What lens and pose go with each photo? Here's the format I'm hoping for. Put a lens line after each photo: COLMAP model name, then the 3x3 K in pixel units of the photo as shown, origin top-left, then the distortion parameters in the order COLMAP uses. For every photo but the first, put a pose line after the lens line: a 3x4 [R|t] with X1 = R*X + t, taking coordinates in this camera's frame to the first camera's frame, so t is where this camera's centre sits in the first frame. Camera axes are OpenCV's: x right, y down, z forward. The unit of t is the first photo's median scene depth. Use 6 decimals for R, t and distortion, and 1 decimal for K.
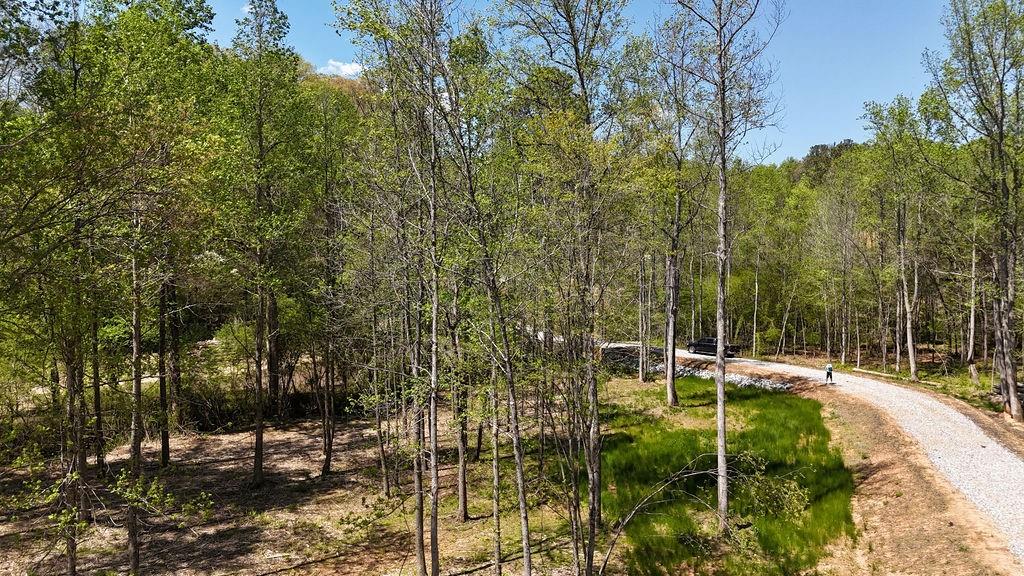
lens RADIAL K [[758.0, 0, 511.9], [0, 758.0, 291.4], [0, 0, 1]] dist [0.076547, -0.076142]
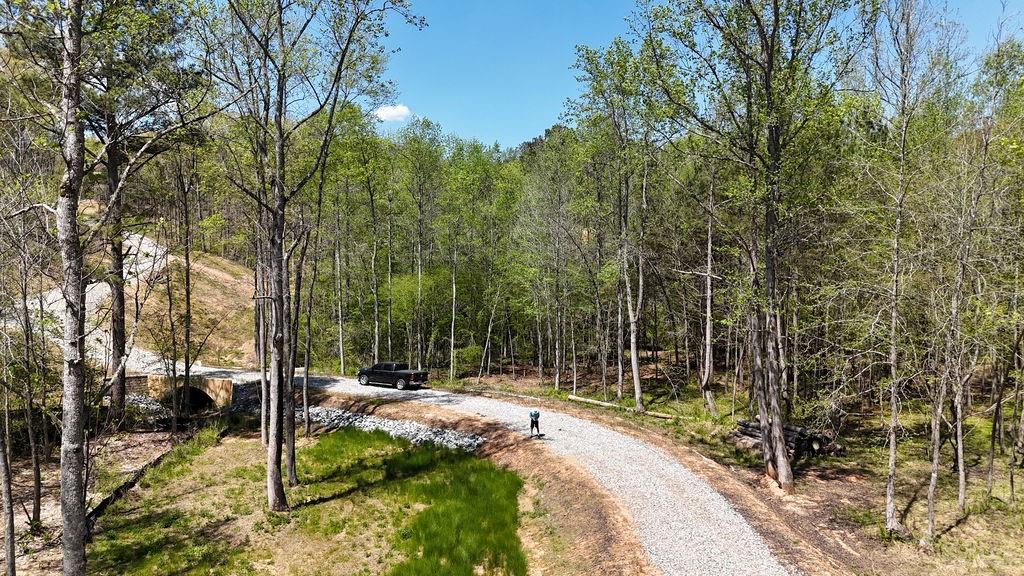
lens RADIAL K [[758.0, 0, 503.9], [0, 758.0, 289.1], [0, 0, 1]] dist [0.076547, -0.076142]
pose [[0.946148, -0.011951, 0.323514, 0.174214], [0.011090, 0.999928, 0.004502, -0.012953], [-0.323545, -0.000672, 0.946213, 0.378353]]
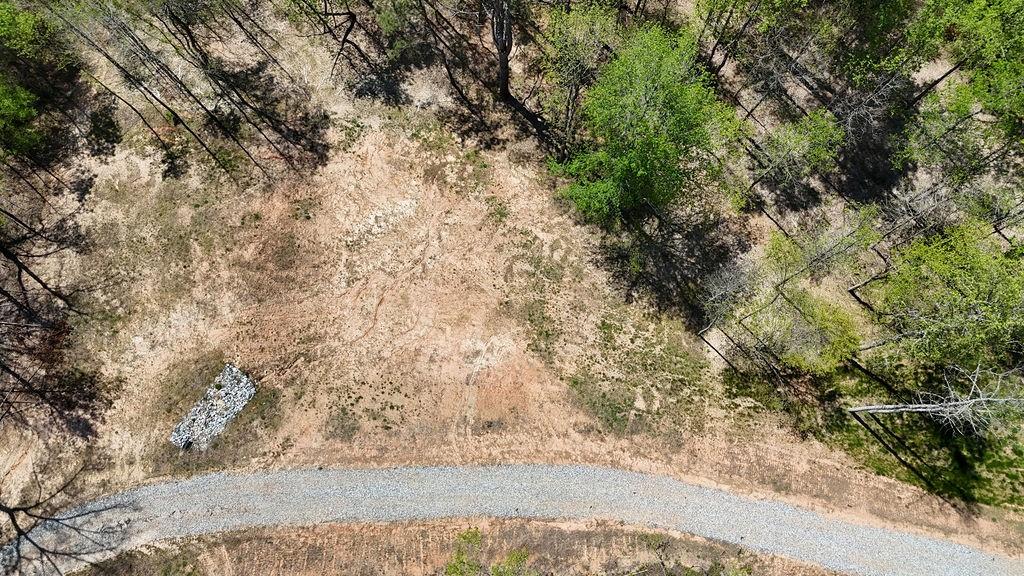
lens RADIAL K [[758.0, 0, 513.3], [0, 758.0, 287.1], [0, 0, 1]] dist [0.076547, -0.076142]
pose [[0.105836, 0.980763, -0.164019, 0.096707], [0.000300, 0.164914, 0.986308, -0.975367], [0.994384, -0.104436, 0.017160, 0.019397]]
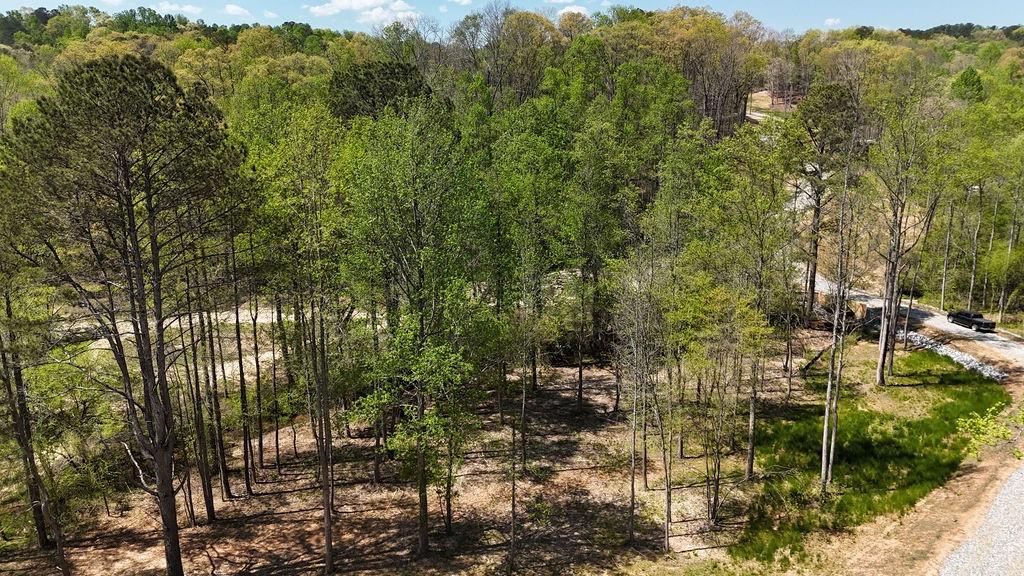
lens RADIAL K [[758.0, 0, 511.0], [0, 758.0, 277.7], [0, 0, 1]] dist [0.076547, -0.076142]
pose [[0.898881, 0.091351, -0.428566, 0.175525], [-0.011576, 0.982638, 0.185174, -0.255634], [0.438040, -0.161488, 0.884332, -0.411450]]
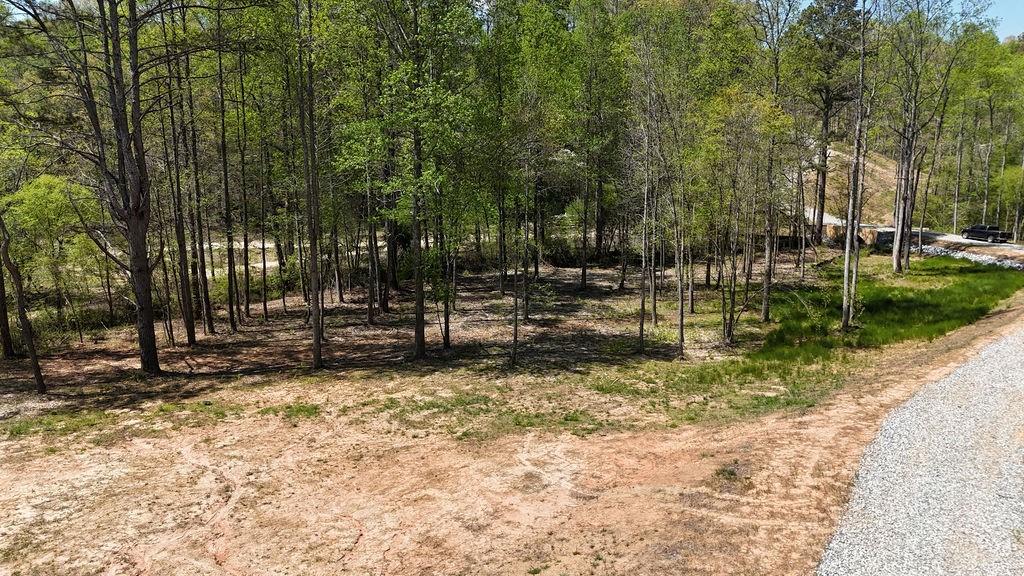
lens RADIAL K [[758.0, 0, 511.0], [0, 758.0, 285.3], [0, 0, 1]] dist [0.076547, -0.076142]
pose [[0.900280, 0.071276, -0.429436, 0.169791], [-0.011332, 0.990007, 0.140561, -0.002791], [0.435163, -0.121678, 0.892092, -0.403707]]
